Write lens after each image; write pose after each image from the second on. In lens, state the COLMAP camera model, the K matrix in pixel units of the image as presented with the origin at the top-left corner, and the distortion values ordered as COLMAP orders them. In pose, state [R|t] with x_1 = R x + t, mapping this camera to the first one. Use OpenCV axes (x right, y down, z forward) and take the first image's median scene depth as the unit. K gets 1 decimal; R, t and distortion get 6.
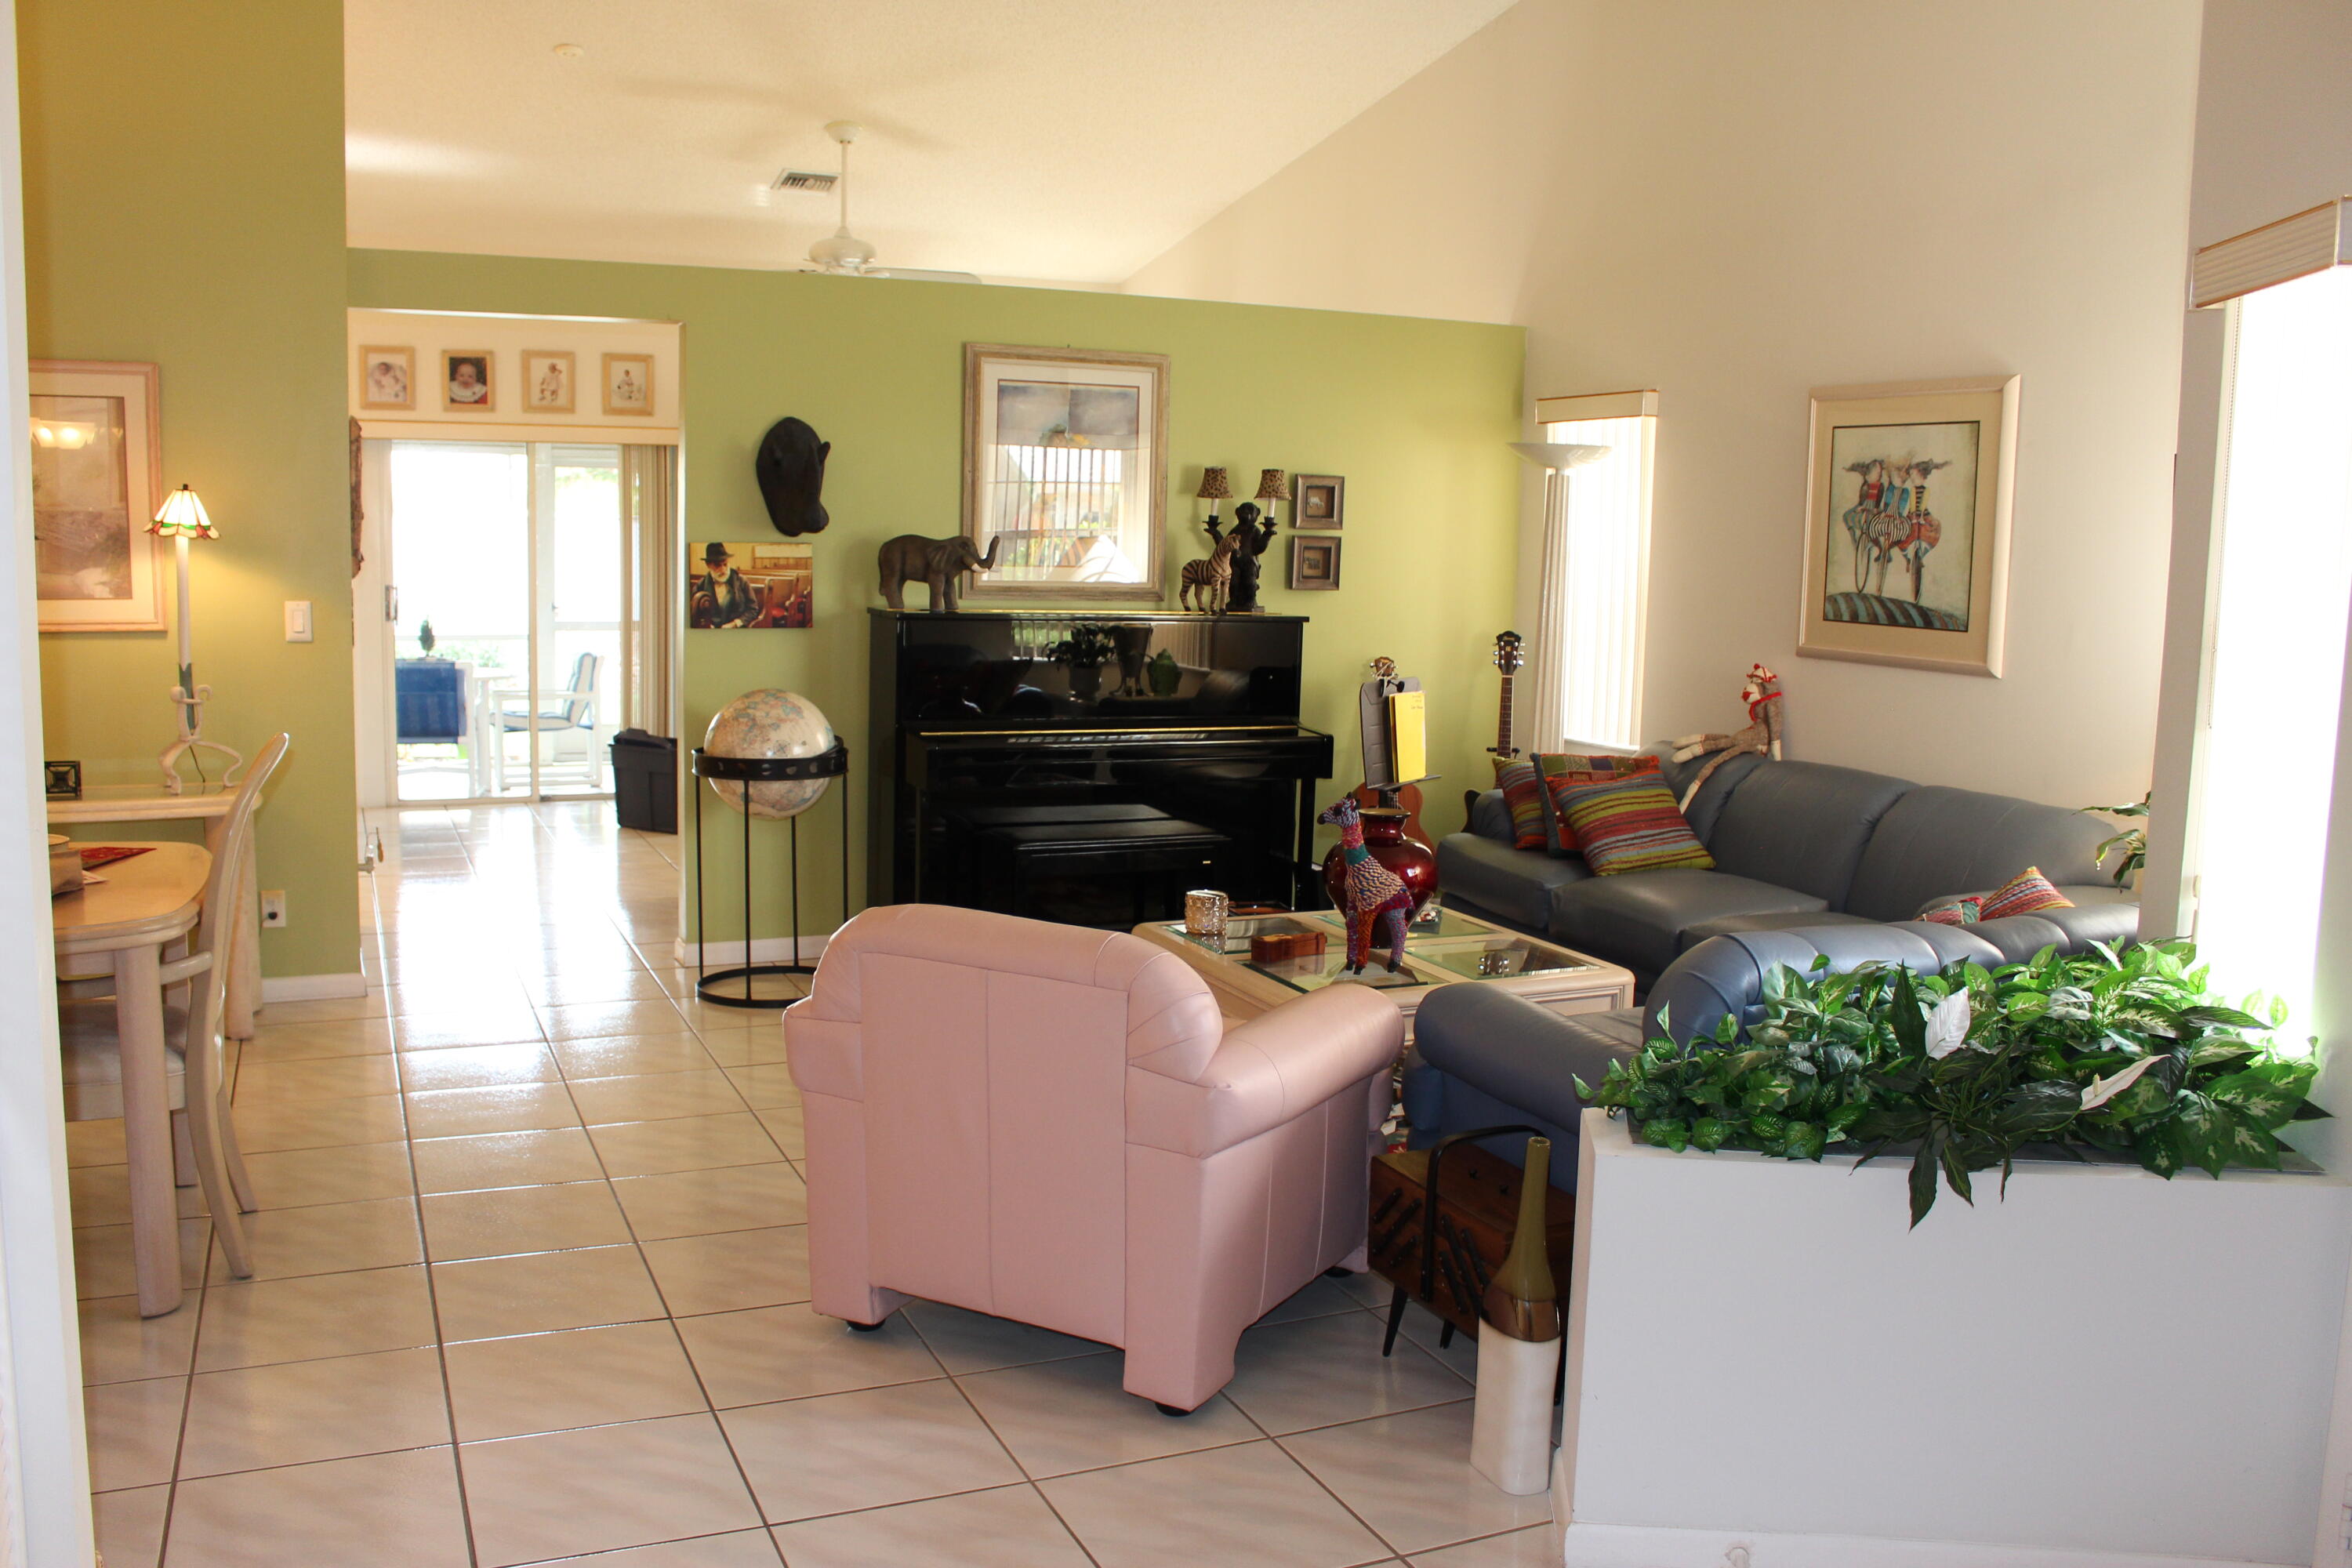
lens RADIAL K [[1961.7, 0, 1176.0], [0, 1961.7, 784.0], [0, 0, 1]] dist [-0.157838, 0.158537]
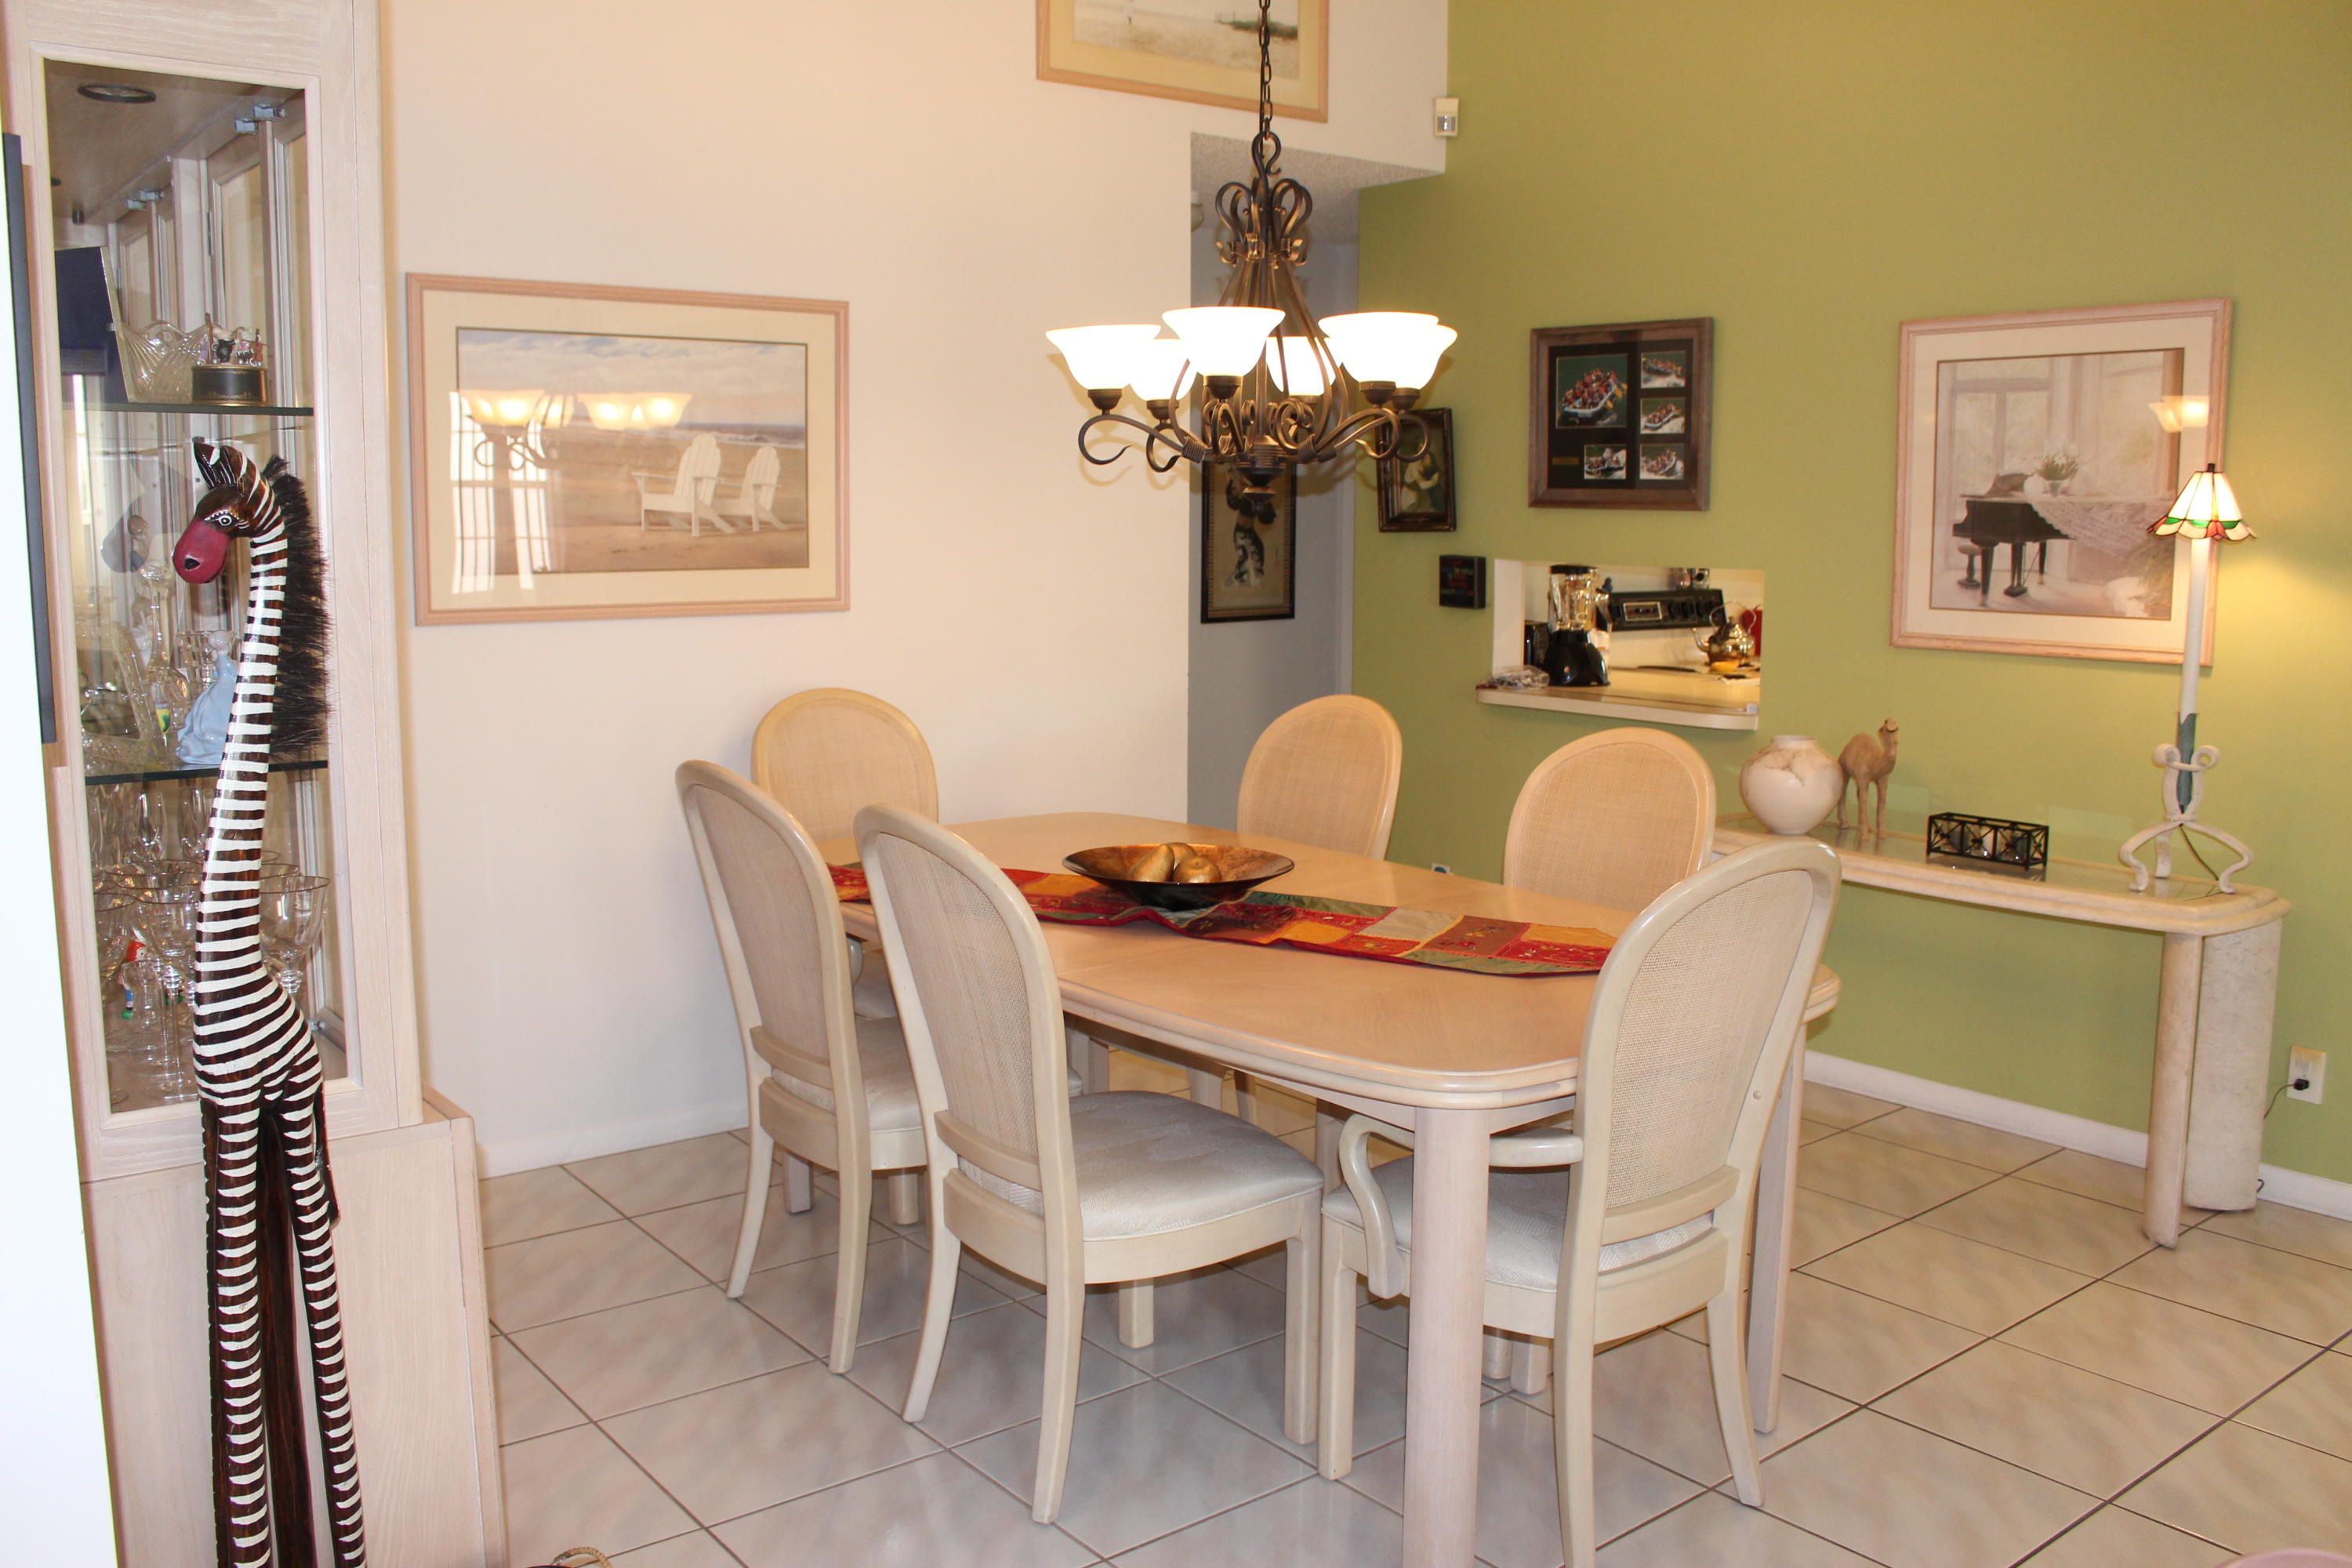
lens RADIAL K [[1961.7, 0, 1176.0], [0, 1961.7, 784.0], [0, 0, 1]] dist [-0.157838, 0.158537]
pose [[0.252621, 0.119239, -0.960190, 0.123767], [-0.119004, 0.988672, 0.091466, -0.093410], [0.960219, 0.091160, 0.263949, 0.727148]]
